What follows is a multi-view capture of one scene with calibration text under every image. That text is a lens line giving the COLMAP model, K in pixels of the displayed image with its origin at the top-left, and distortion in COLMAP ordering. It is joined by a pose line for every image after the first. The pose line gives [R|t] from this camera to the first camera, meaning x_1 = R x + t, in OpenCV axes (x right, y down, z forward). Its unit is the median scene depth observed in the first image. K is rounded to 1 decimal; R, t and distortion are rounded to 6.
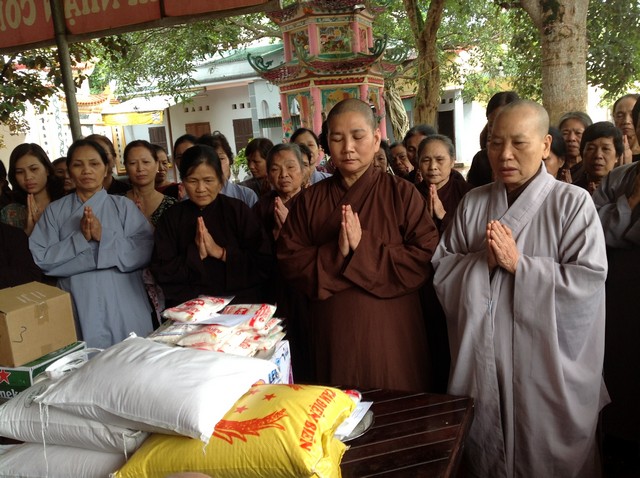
lens RADIAL K [[643.3, 0, 316.7], [0, 643.3, 240.3], [0, 0, 1]] dist [0.198194, -0.409424]
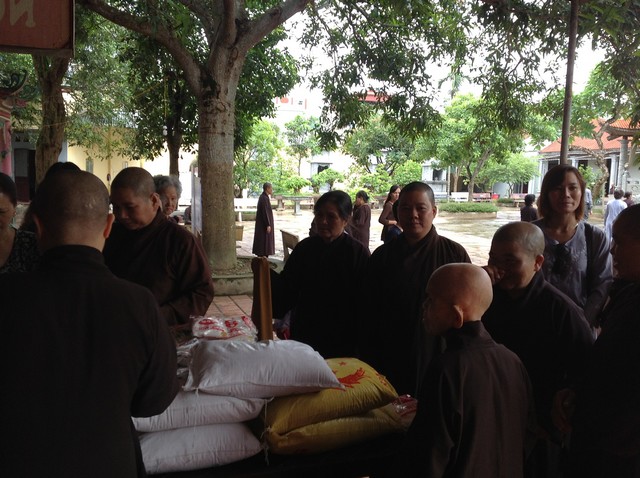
lens RADIAL K [[634.4, 0, 322.2], [0, 634.4, 232.3], [0, 0, 1]] dist [0.217720, -0.409251]
pose [[0.793769, 0.045202, 0.606537, -0.178122], [0.004309, 0.996792, -0.079925, 0.007638], [-0.608204, 0.066056, 0.791028, -0.030343]]
